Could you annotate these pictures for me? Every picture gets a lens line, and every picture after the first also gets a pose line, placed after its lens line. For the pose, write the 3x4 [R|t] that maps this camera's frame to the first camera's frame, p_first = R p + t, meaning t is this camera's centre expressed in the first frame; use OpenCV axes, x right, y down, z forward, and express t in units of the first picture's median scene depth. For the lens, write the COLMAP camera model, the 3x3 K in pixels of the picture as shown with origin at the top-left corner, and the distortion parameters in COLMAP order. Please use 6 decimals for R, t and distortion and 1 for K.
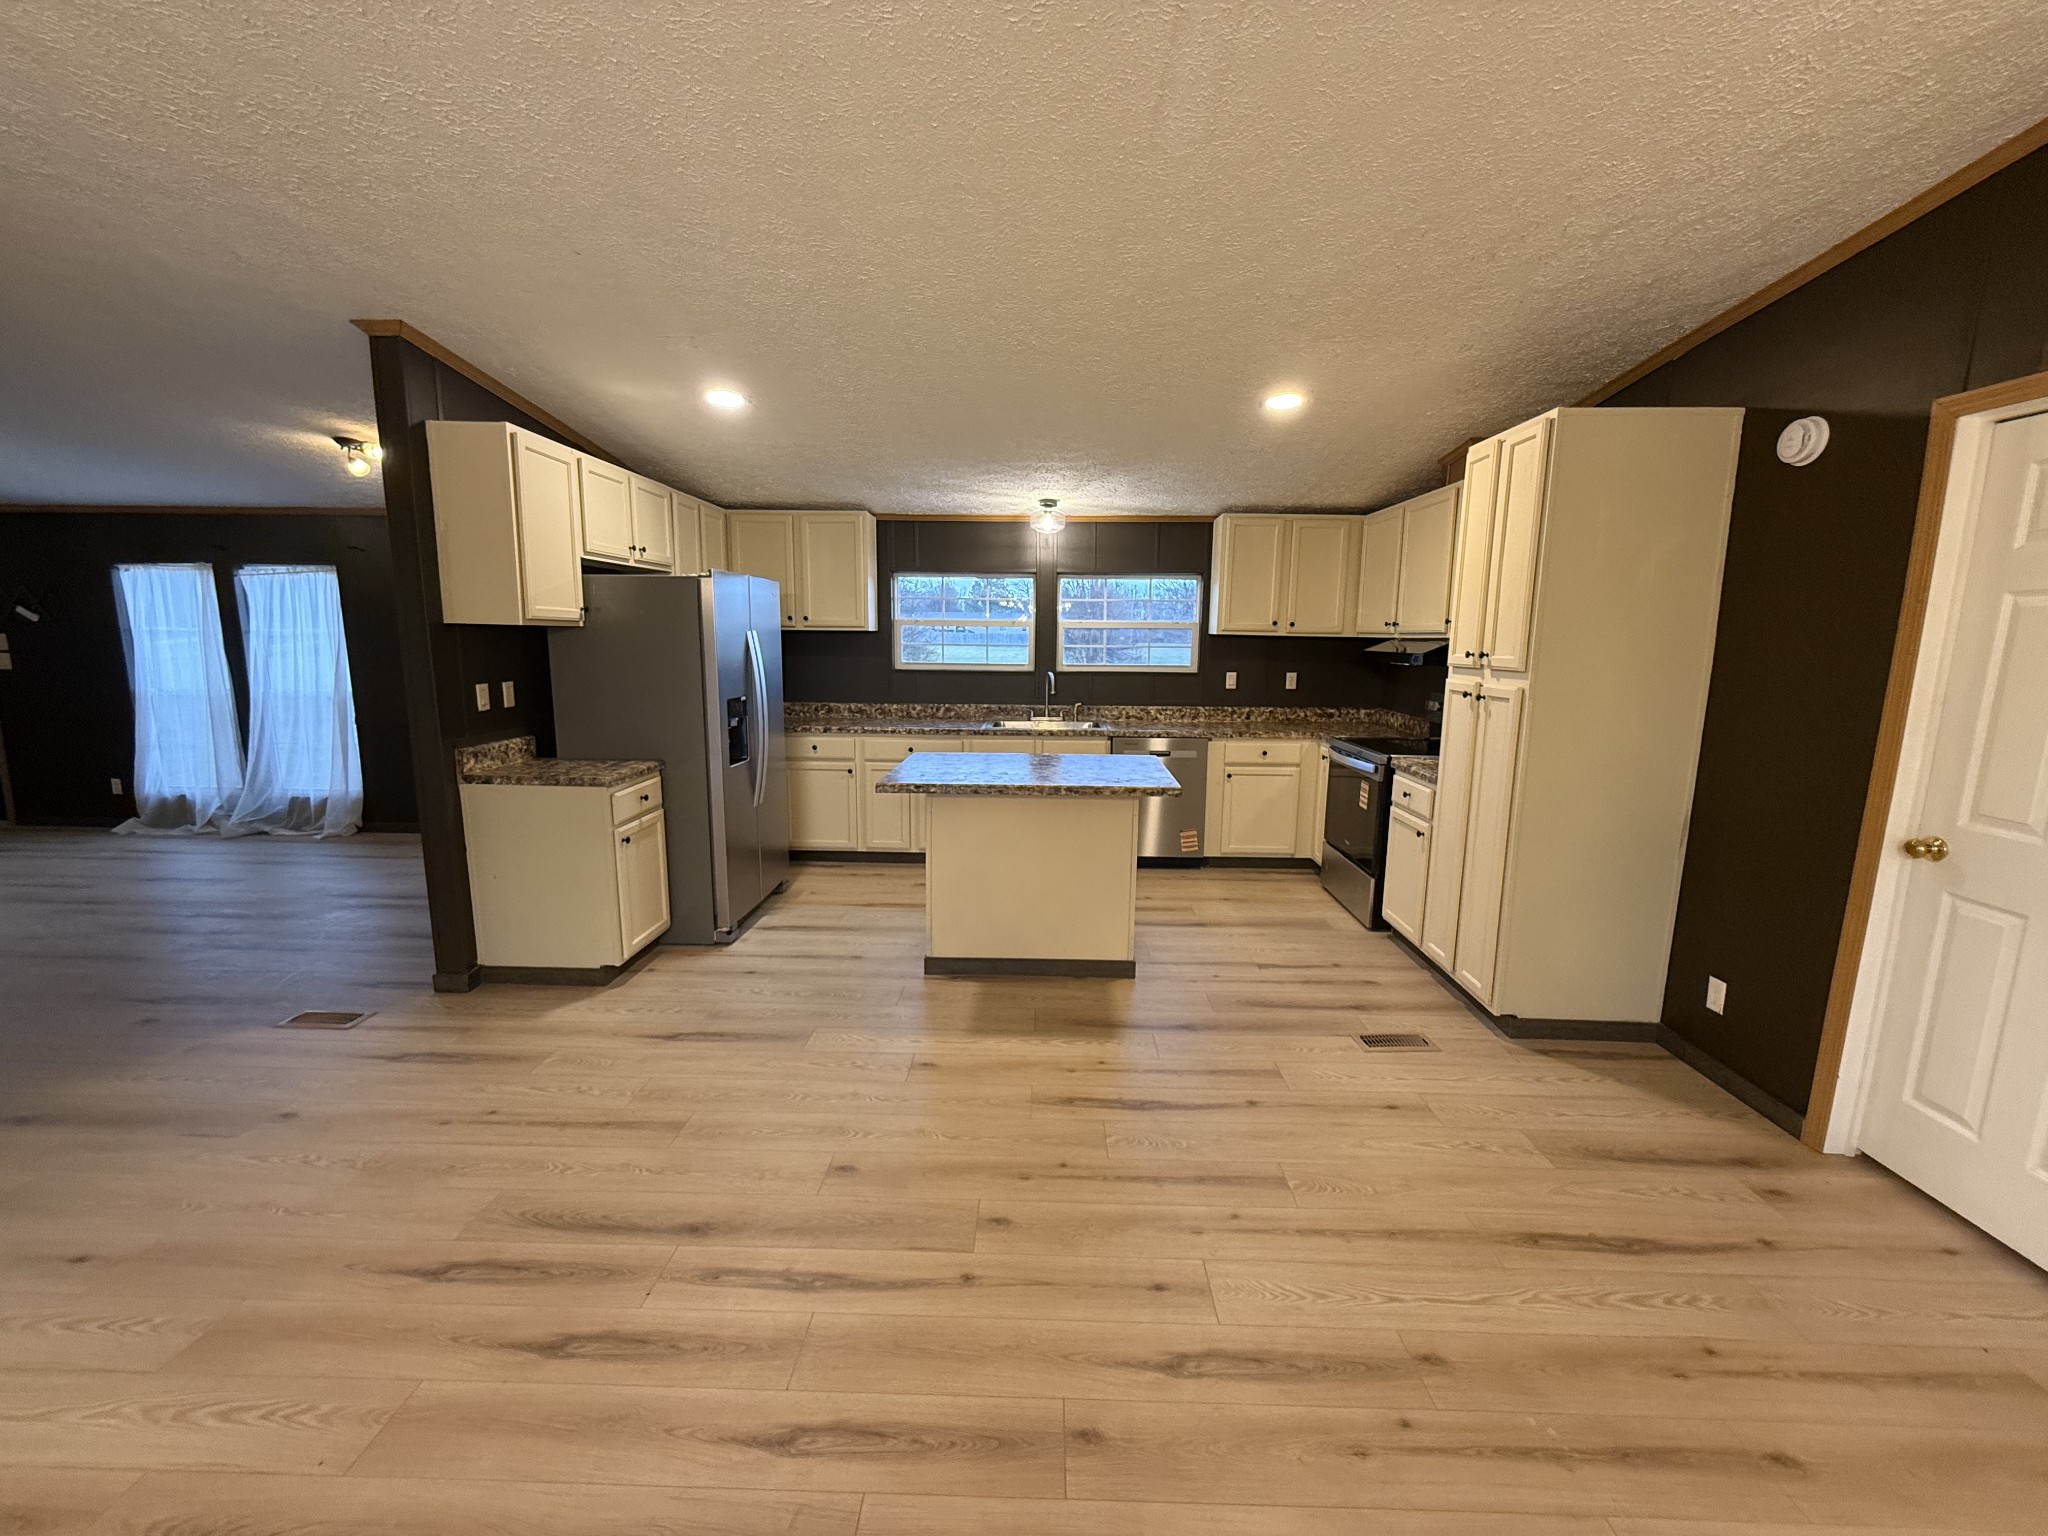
lens RADIAL K [[823.4, 0, 1033.1], [0, 823.4, 770.2], [0, 0, 1]] dist [-0.000130, 0.000199]
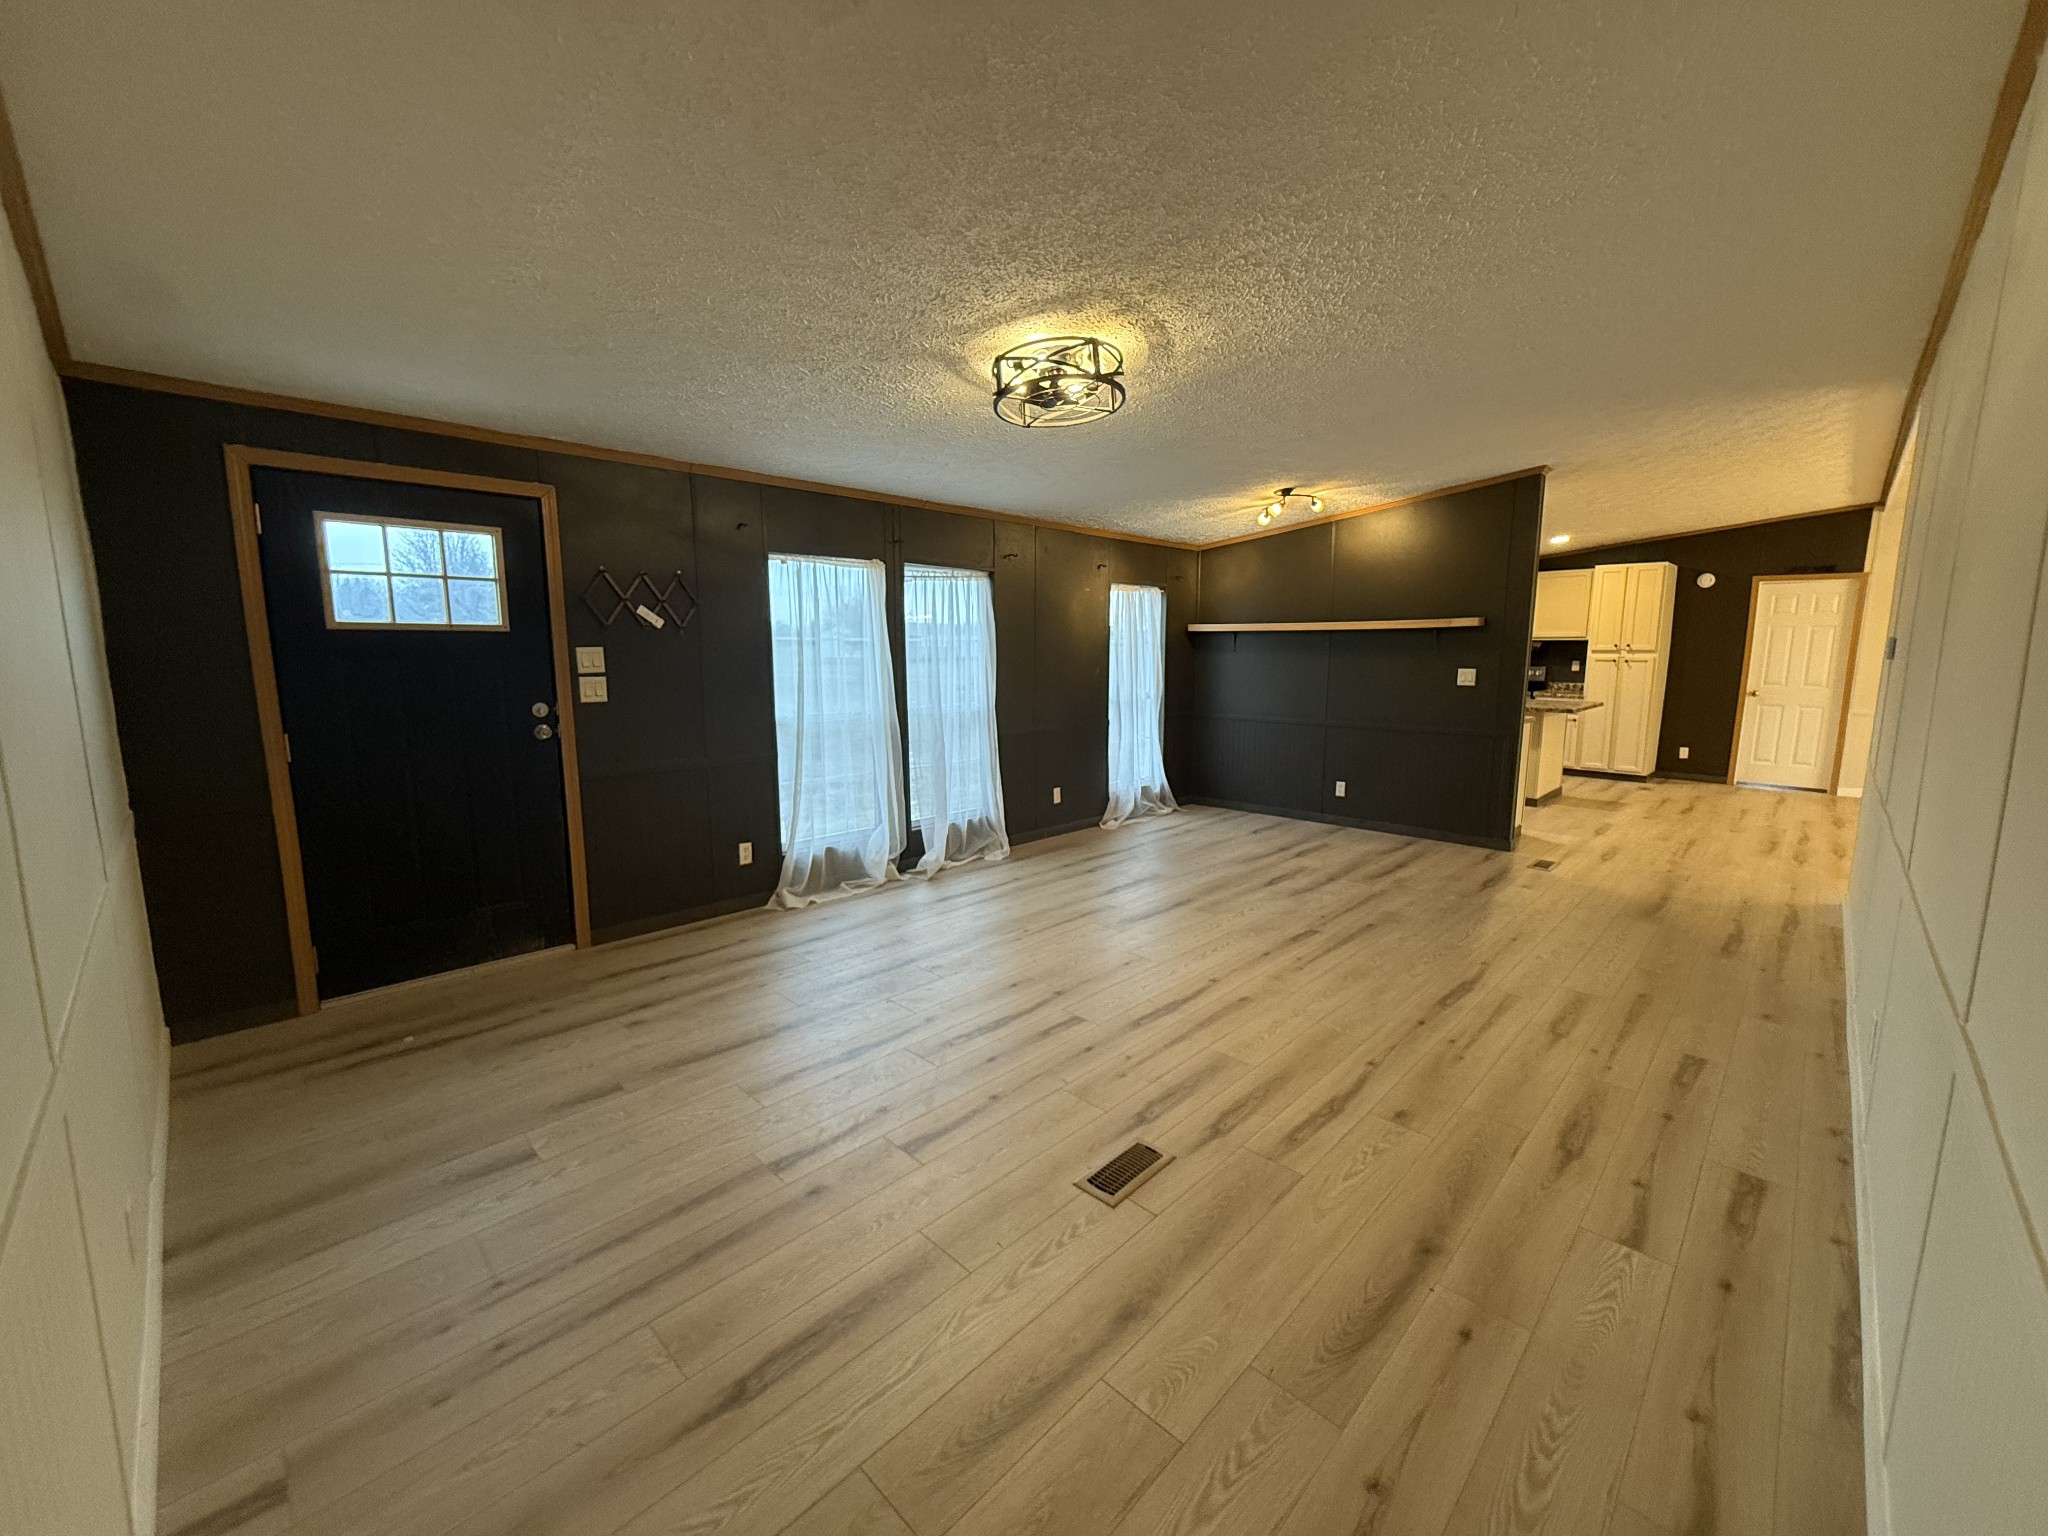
lens RADIAL K [[823.4, 0, 1038.1], [0, 823.4, 773.2], [0, 0, 1]] dist [-0.000130, 0.000199]
pose [[0.674277, -0.123979, 0.727997, -1.504989], [0.124970, 0.990745, 0.052977, -0.059430], [-0.727827, 0.055256, 0.683530, 0.315400]]
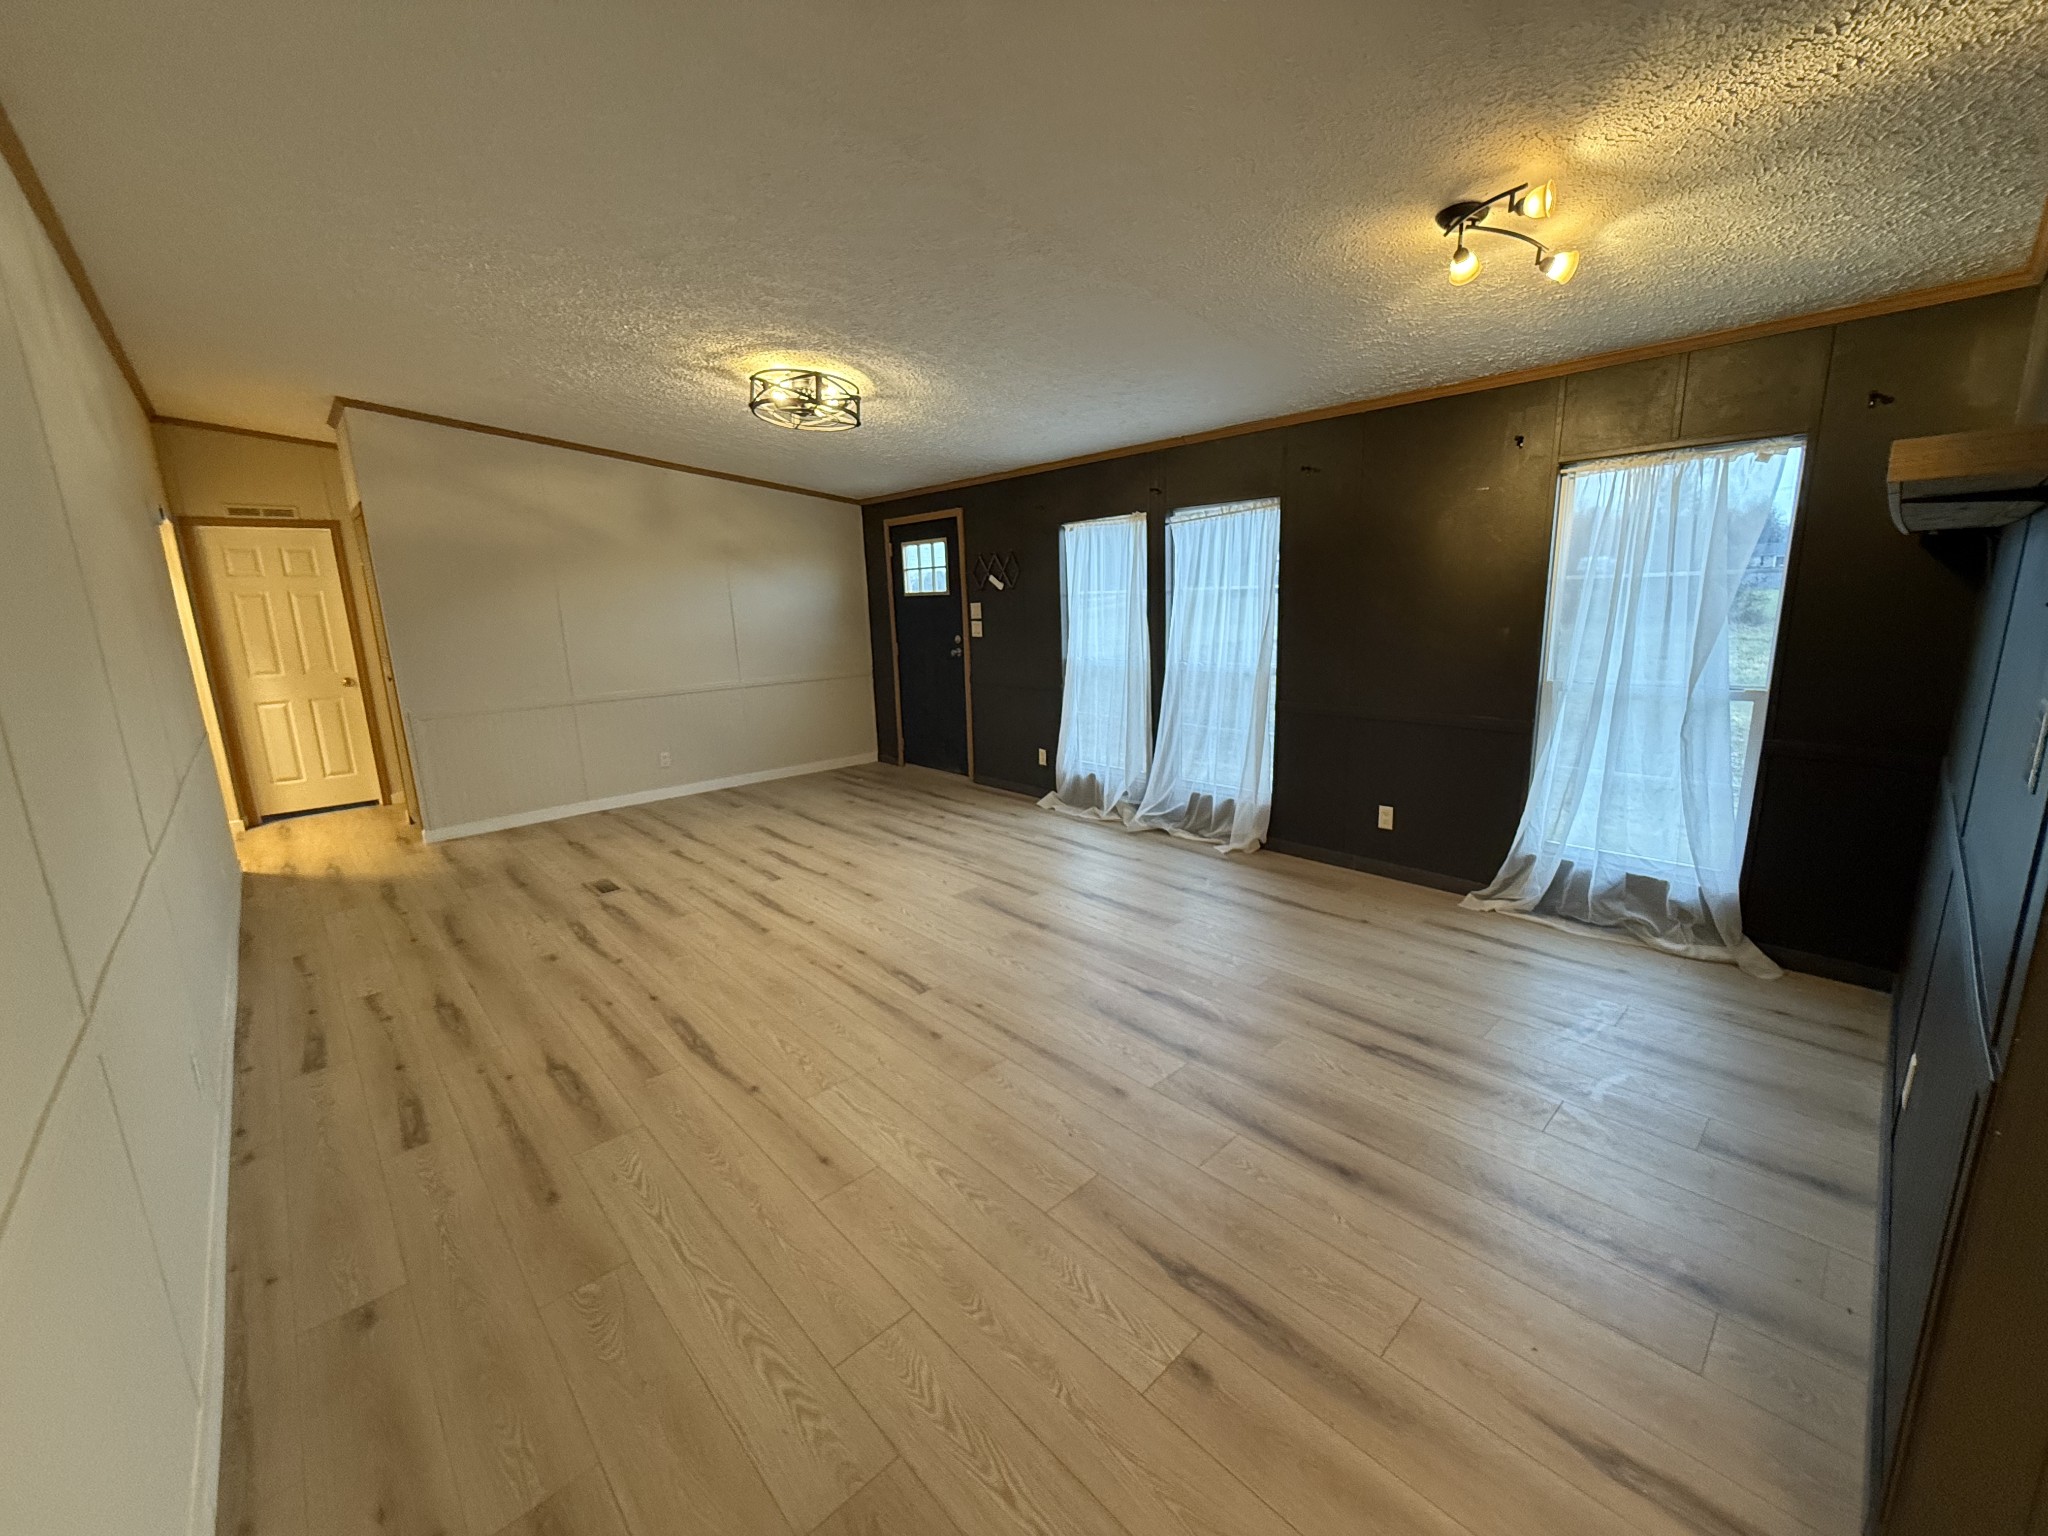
lens RADIAL K [[823.4, 0, 1024.6], [0, 823.4, 772.3], [0, 0, 1]] dist [-0.000130, 0.000199]
pose [[0.693822, 0.117216, -0.710543, -0.442350], [-0.074342, 0.993051, 0.091227, -0.051588], [0.716299, -0.010472, 0.697715, 0.310094]]
